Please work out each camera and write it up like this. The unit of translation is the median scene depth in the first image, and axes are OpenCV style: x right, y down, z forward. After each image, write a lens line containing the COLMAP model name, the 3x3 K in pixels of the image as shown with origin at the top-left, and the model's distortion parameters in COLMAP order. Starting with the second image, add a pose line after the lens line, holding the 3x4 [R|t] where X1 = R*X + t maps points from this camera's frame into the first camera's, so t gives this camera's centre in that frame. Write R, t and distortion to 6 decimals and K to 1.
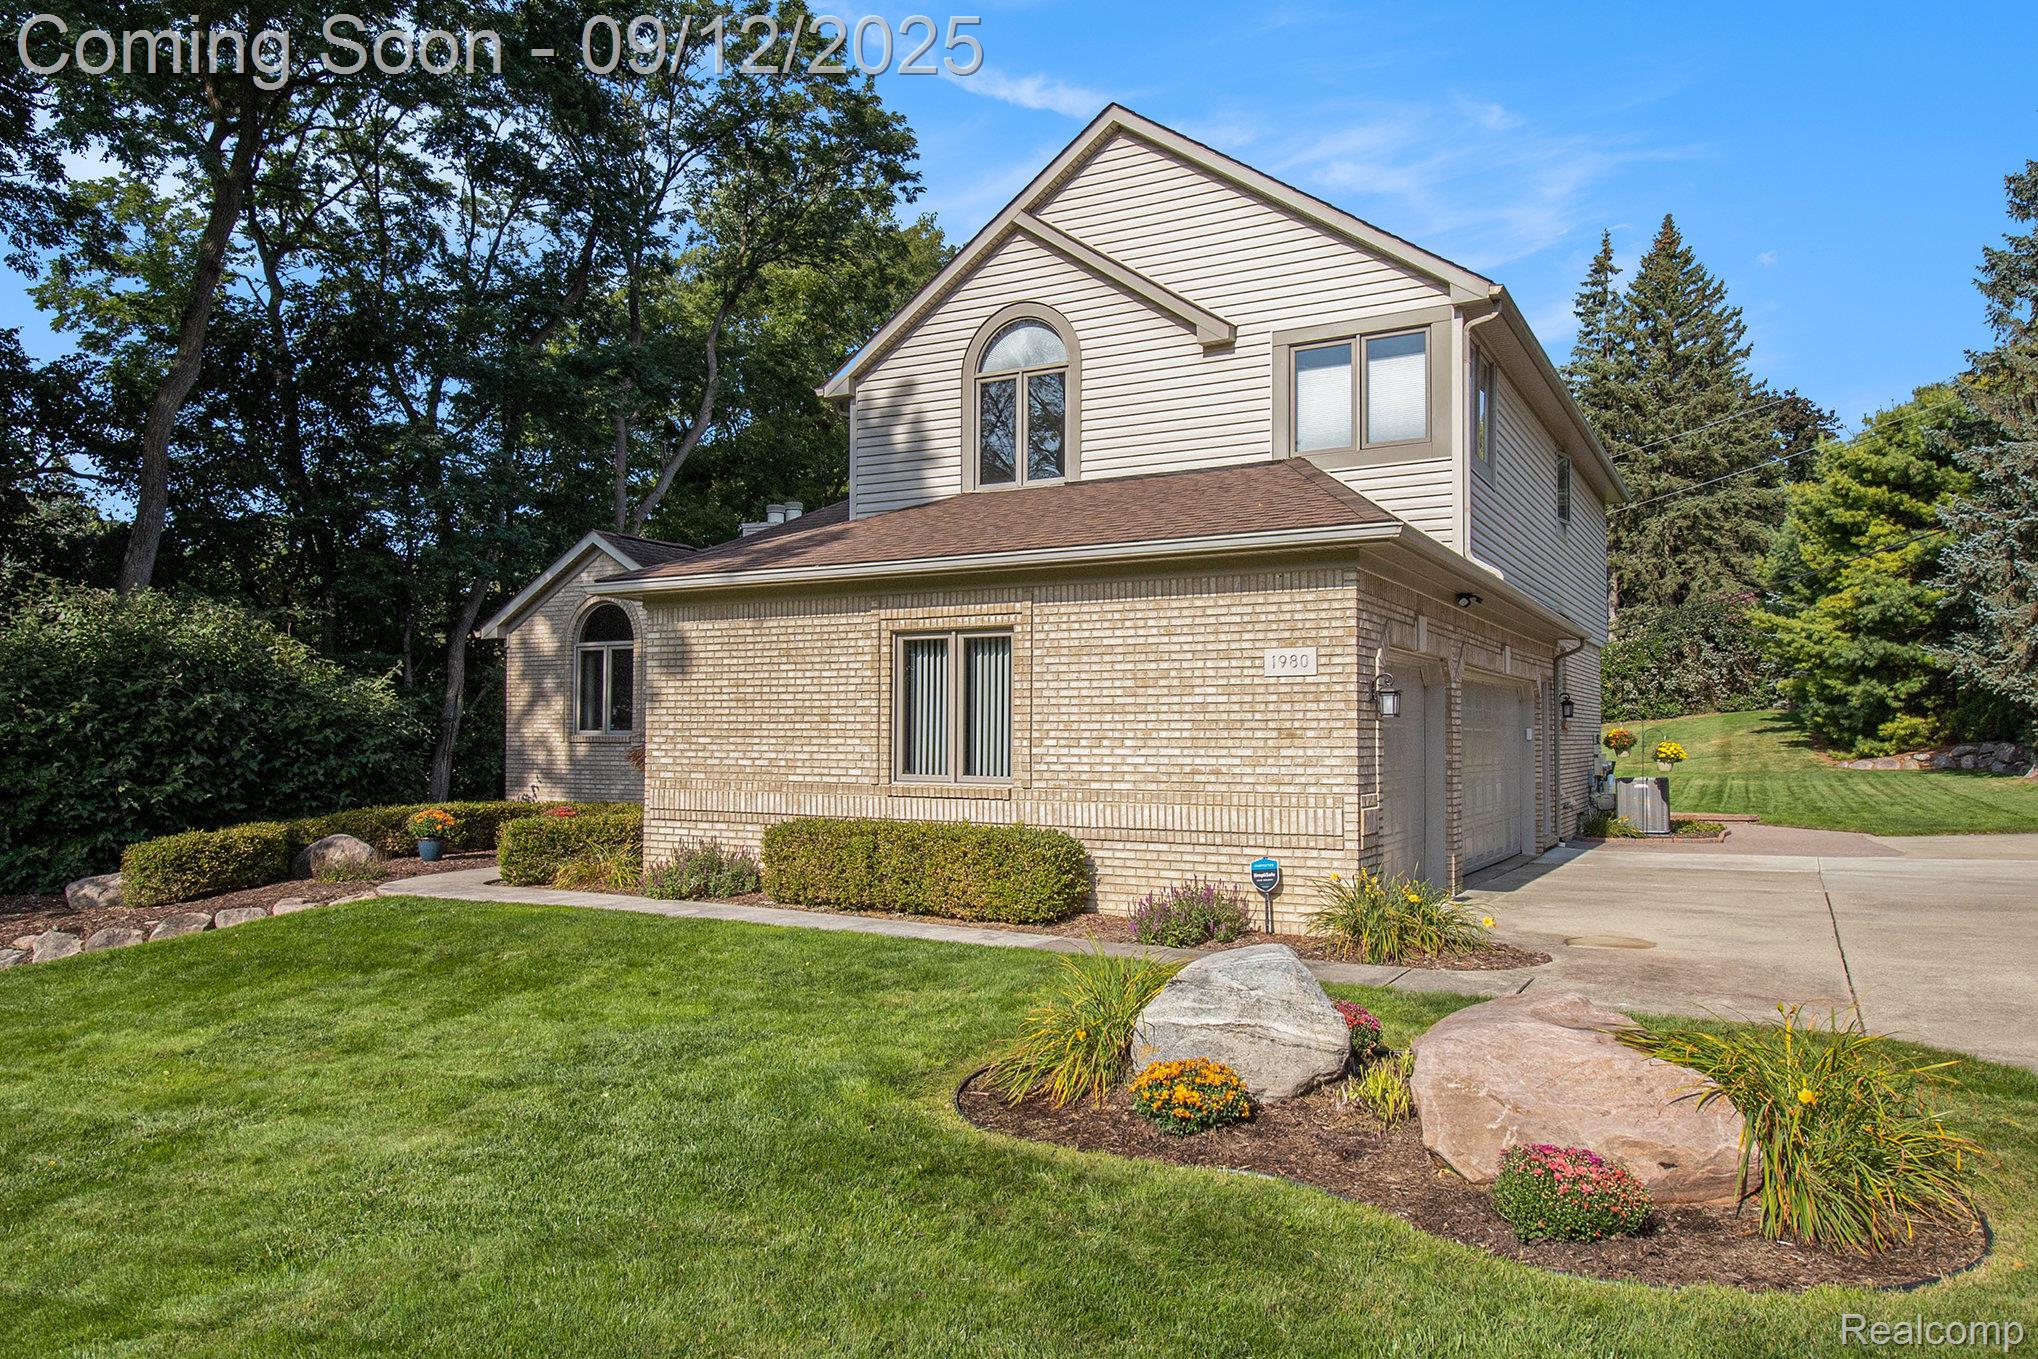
lens RADIAL K [[903.3, 0, 1019.3], [0, 903.3, 677.5], [0, 0, 1]] dist [0.009065, 0.000355]
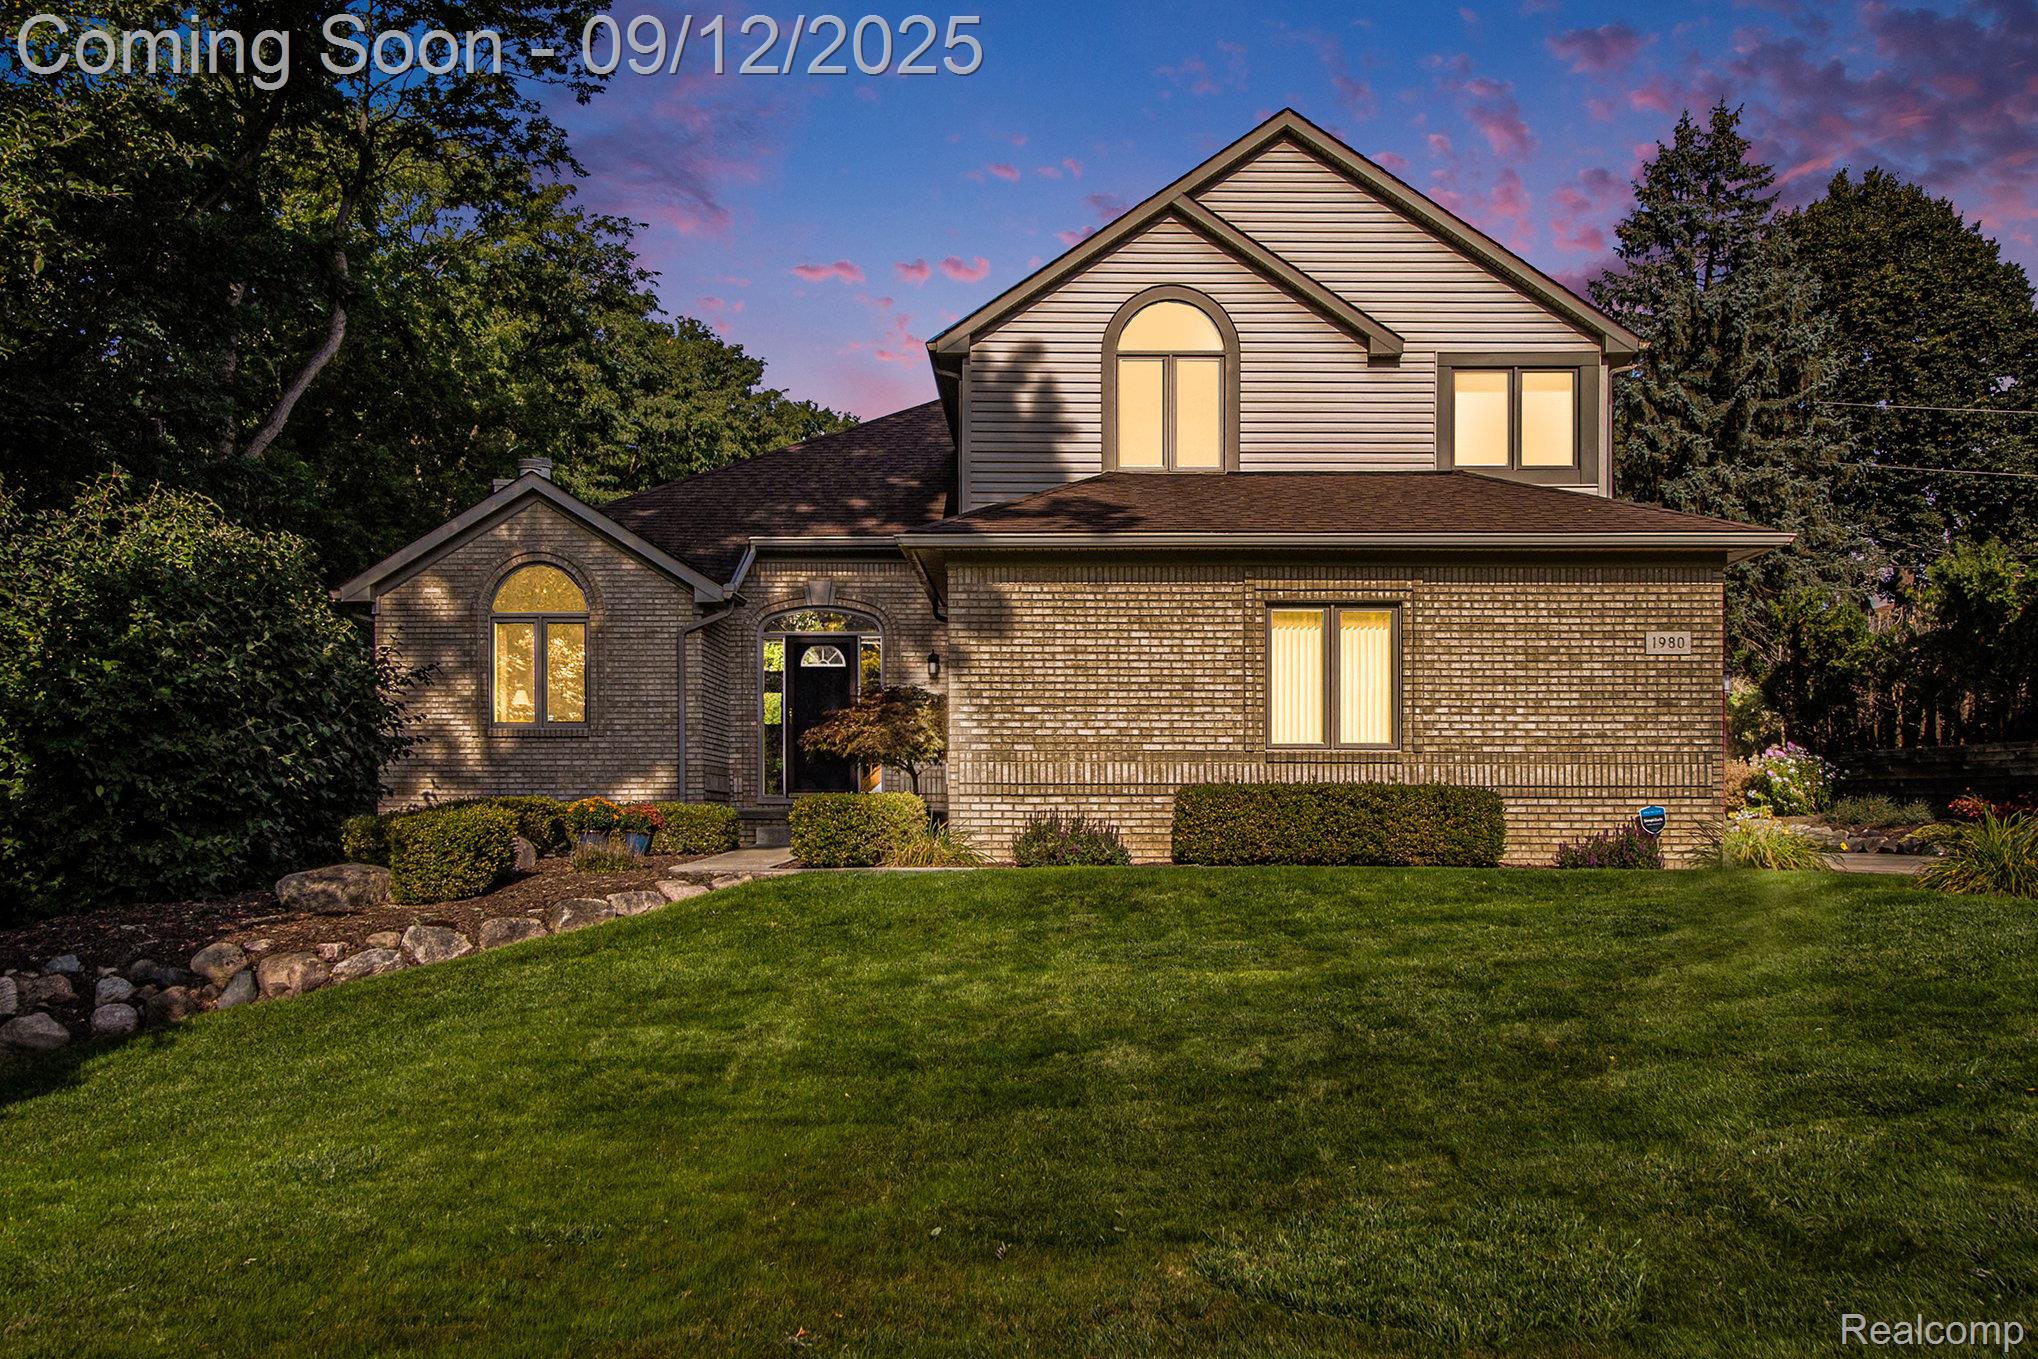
lens RADIAL K [[1035.8, 0, 1019.5], [0, 1035.8, 696.8], [0, 0, 1]] dist [-0.006605, -0.000466]
pose [[0.948012, 0.028088, 0.316992, -0.858989], [-0.027341, 0.999603, -0.006805, 0.078913], [-0.317057, -0.002215, 0.948404, -0.024126]]
